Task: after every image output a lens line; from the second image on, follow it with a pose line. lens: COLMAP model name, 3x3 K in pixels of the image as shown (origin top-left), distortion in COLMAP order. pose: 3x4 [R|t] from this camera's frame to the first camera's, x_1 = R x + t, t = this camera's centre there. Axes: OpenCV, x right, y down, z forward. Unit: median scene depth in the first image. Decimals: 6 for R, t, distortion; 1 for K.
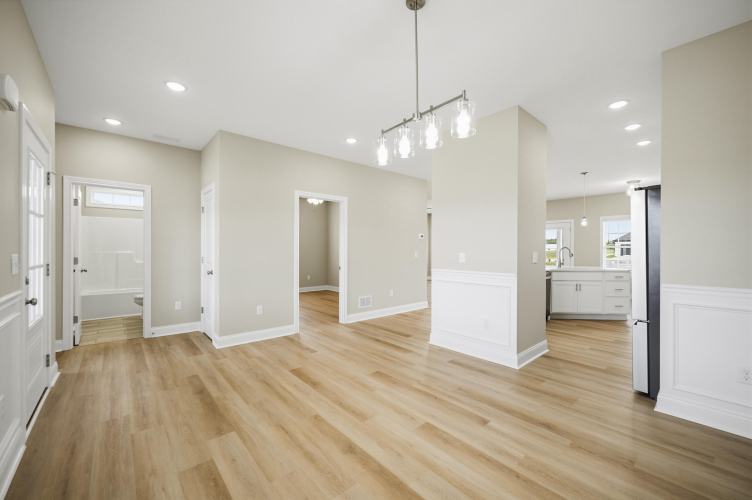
lens RADIAL K [[303.6, 0, 369.5], [0, 303.6, 247.6], [0, 0, 1]] dist [-0.002427, 0.000933]
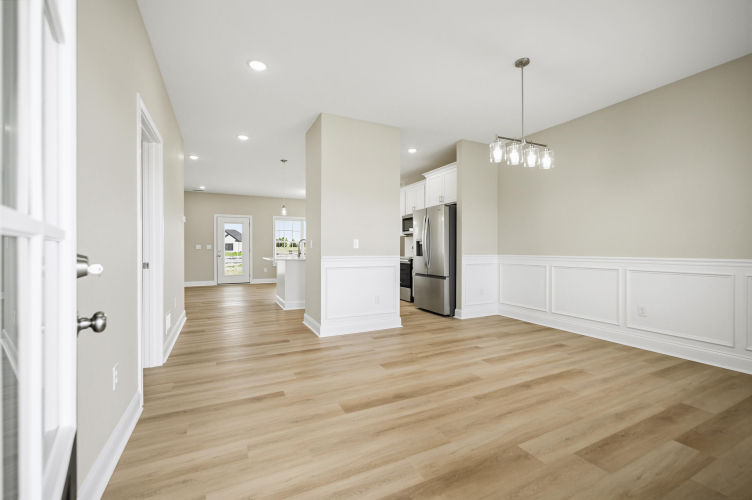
lens RADIAL K [[327.5, 0, 369.6], [0, 327.5, 249.2], [0, 0, 1]] dist [-0.001950, -0.000490]
pose [[0.230553, 0.000411, 0.973060, -1.142502], [-0.004755, 0.999988, 0.000704, 0.073797], [-0.973048, -0.004789, 0.230552, 0.982929]]
